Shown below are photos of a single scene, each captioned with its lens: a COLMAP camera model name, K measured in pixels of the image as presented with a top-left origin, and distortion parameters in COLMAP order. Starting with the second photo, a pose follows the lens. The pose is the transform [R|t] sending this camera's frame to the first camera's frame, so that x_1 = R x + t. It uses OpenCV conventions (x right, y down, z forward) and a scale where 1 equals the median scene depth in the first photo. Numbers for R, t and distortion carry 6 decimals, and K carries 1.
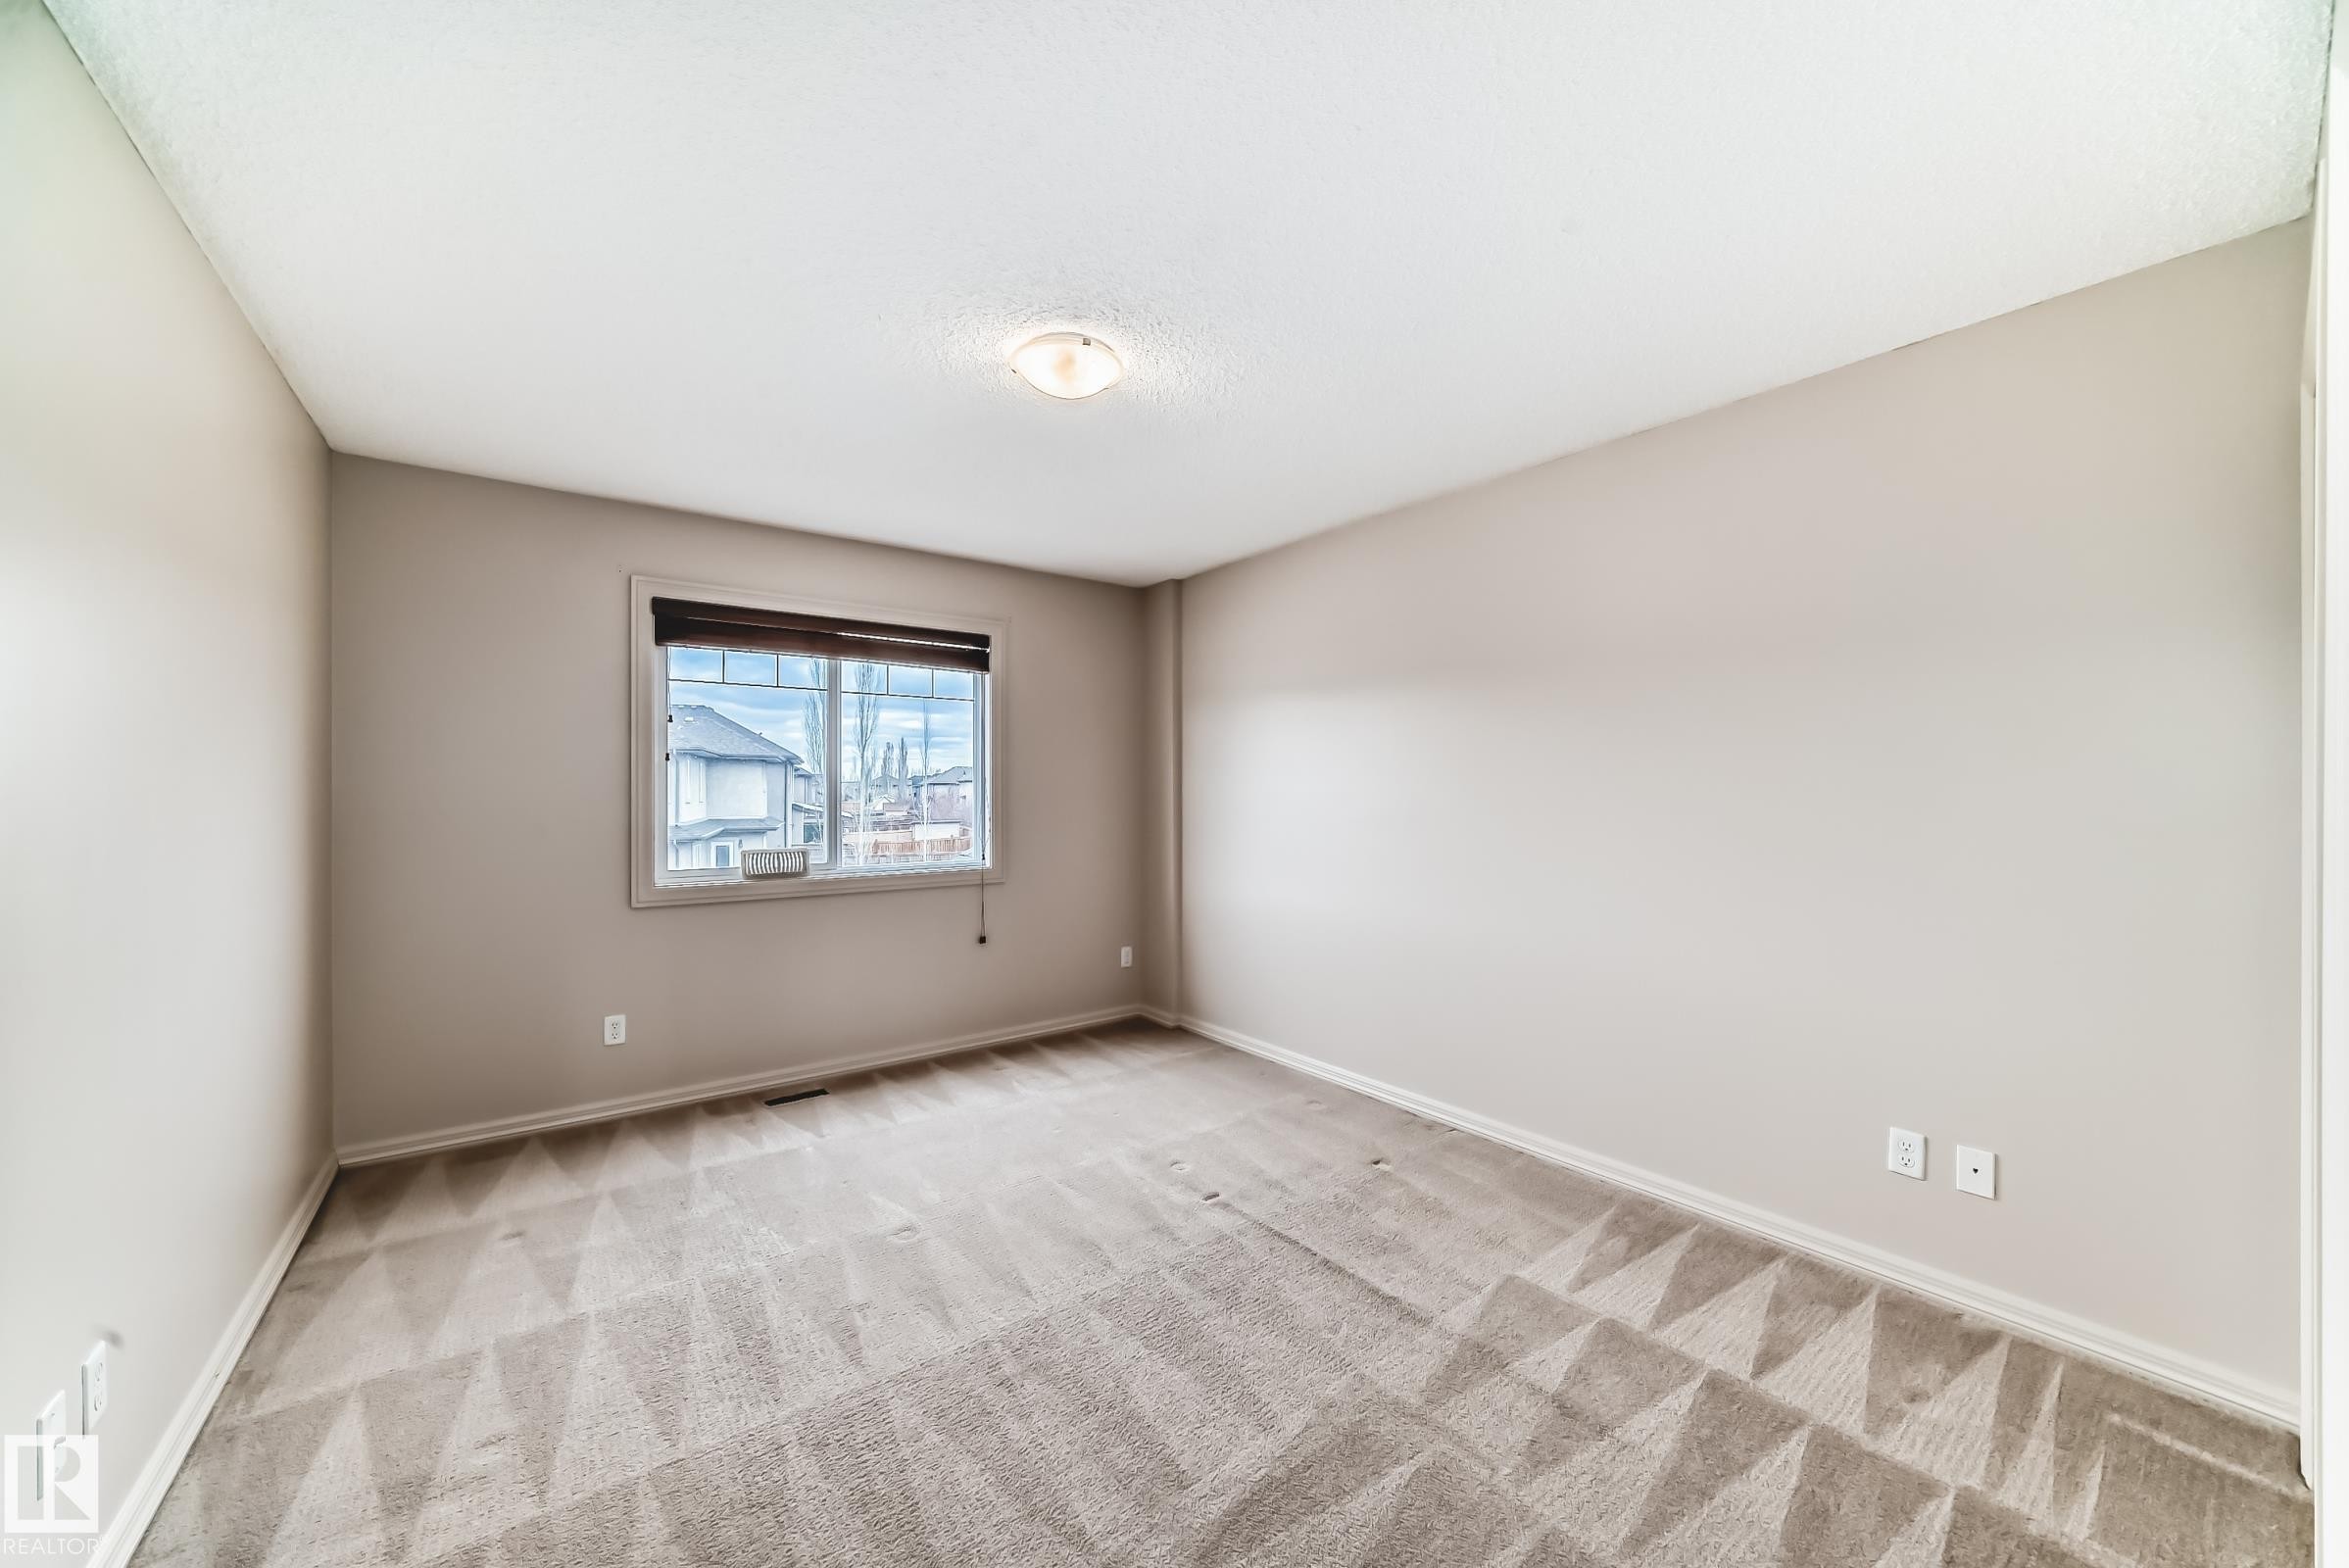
lens RADIAL K [[895.0, 0, 1188.2], [0, 895.0, 776.8], [0, 0, 1]] dist [-0.000579, 0.000009]
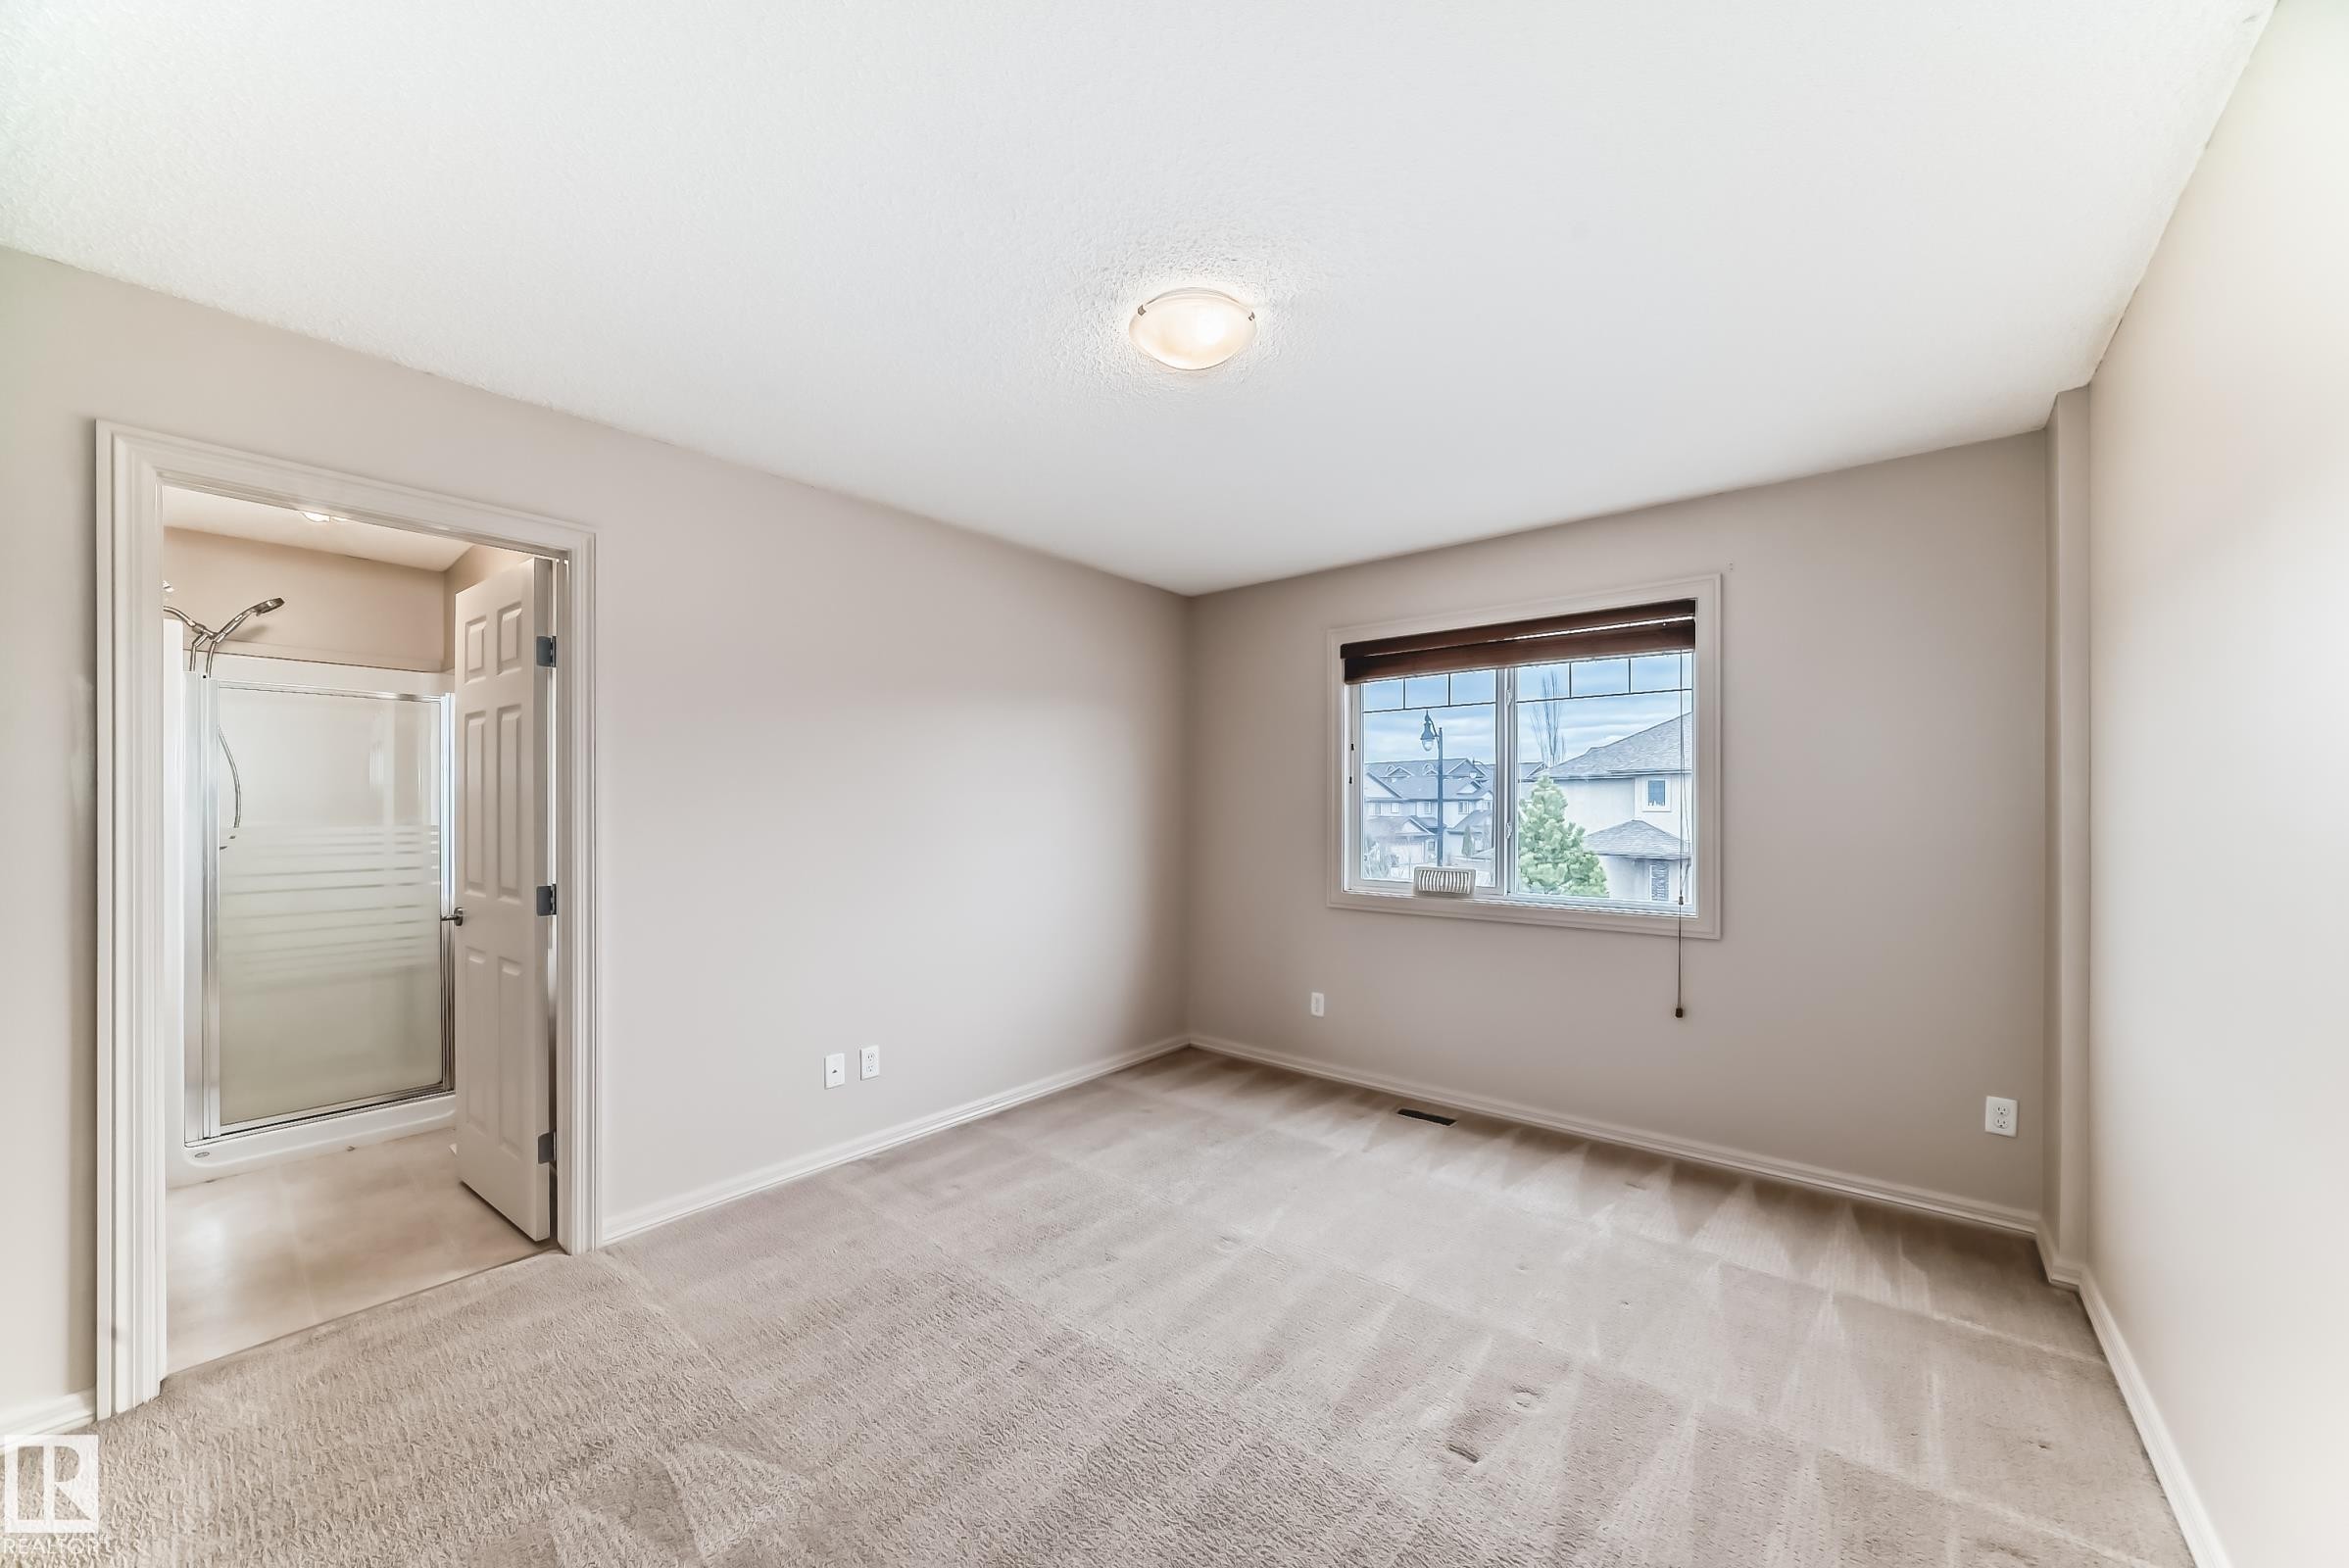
lens RADIAL K [[876.4, 0, 1172.3], [0, 876.4, 798.7], [0, 0, 1]] dist [-0.001089, 0.000030]
pose [[0.211544, -0.010716, -0.977310, 0.462071], [0.009763, 0.999913, -0.008850, 0.009417], [0.977320, -0.007670, 0.211631, 0.520595]]
